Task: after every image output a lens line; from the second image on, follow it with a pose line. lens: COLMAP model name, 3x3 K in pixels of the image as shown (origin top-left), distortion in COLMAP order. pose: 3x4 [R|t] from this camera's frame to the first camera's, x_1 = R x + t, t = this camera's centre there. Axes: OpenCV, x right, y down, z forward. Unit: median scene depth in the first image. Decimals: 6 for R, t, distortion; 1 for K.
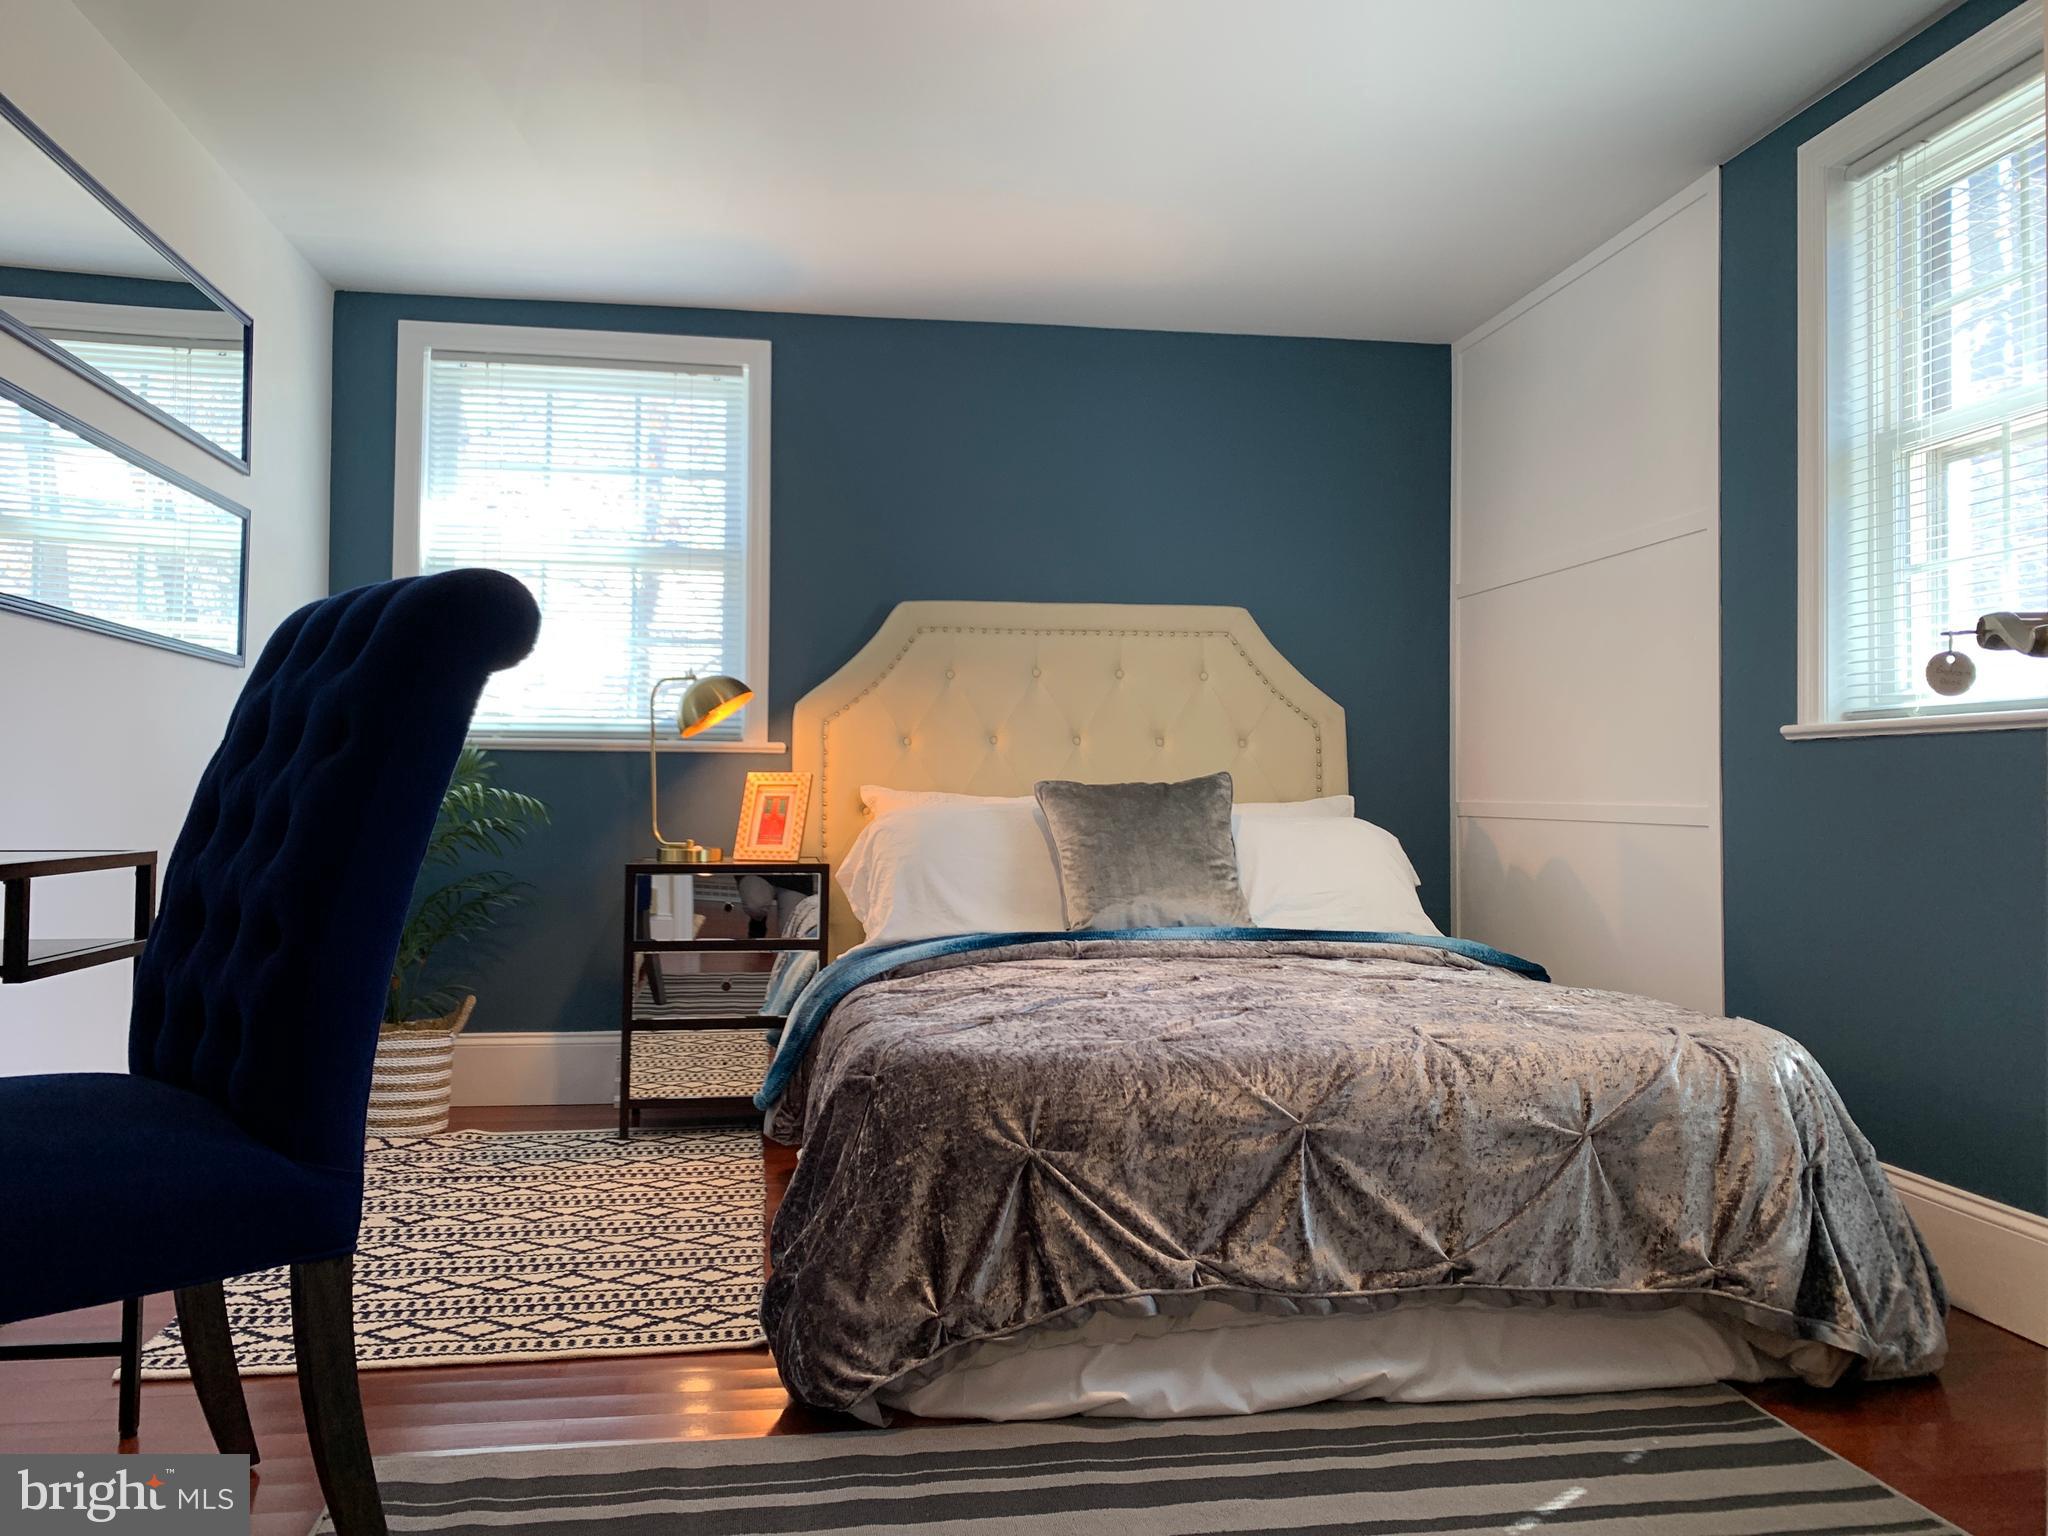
lens RADIAL K [[1562.4, 0, 1020.9], [0, 1562.4, 774.1], [0, 0, 1]] dist [0.044367, -0.054760]
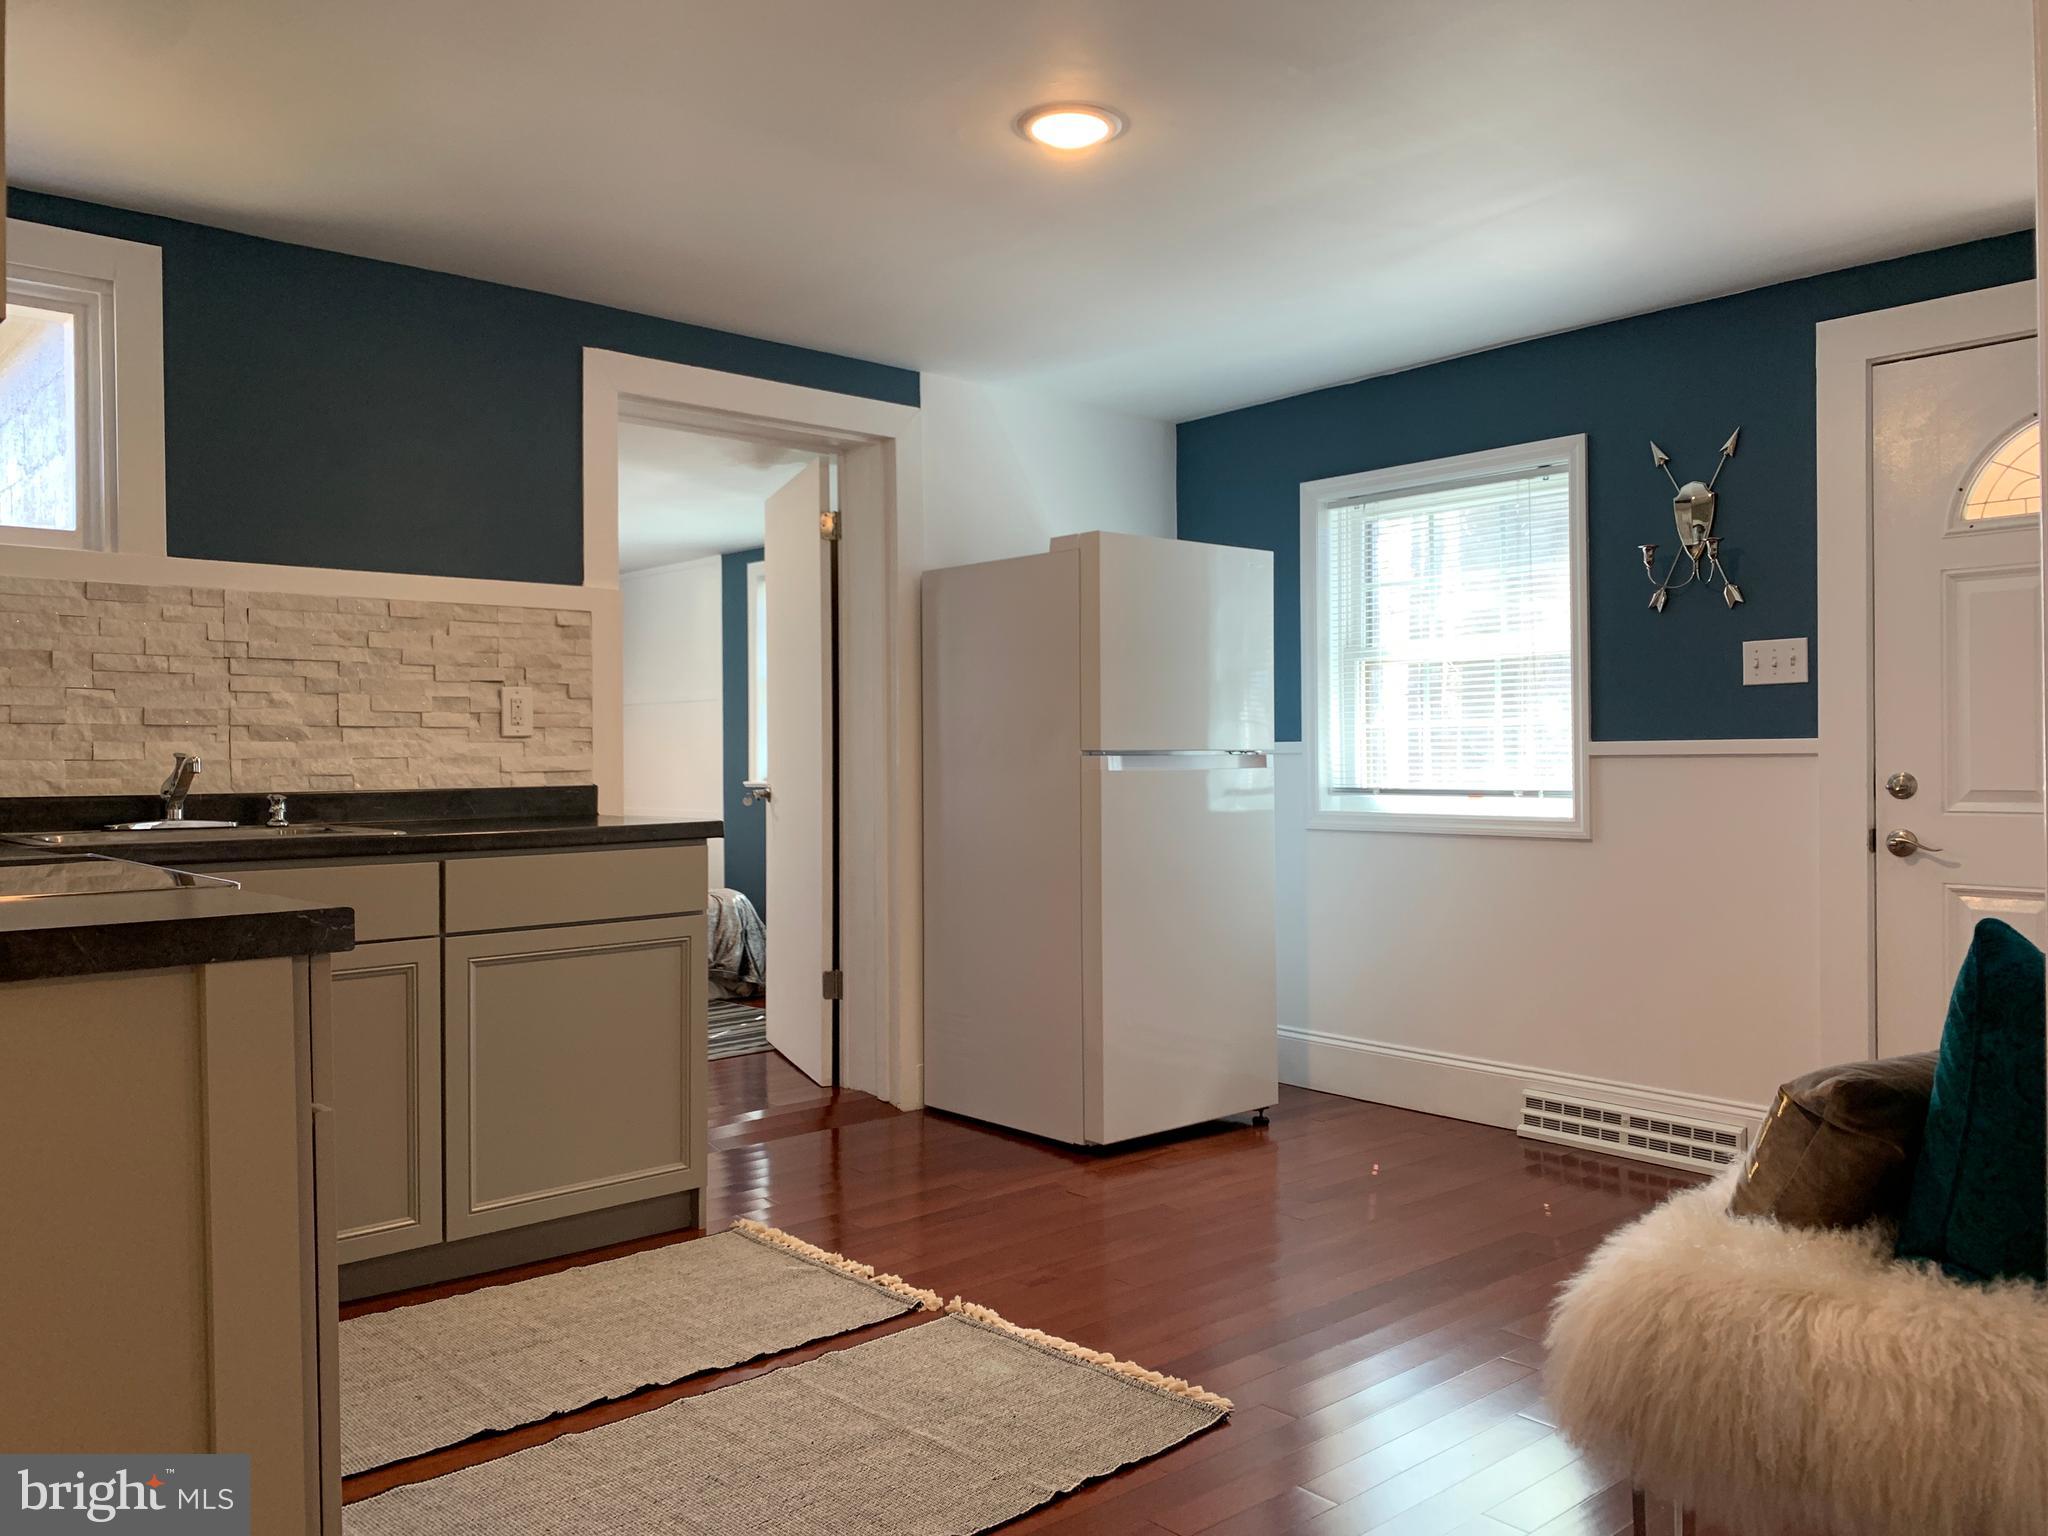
lens RADIAL K [[1562.4, 0, 1023.1], [0, 1562.4, 776.8], [0, 0, 1]] dist [0.044367, -0.054760]
pose [[0.824429, 0.009237, 0.565890, -0.307957], [-0.009292, 0.999953, -0.002784, -0.018752], [-0.565889, -0.002963, 0.824476, -0.719741]]
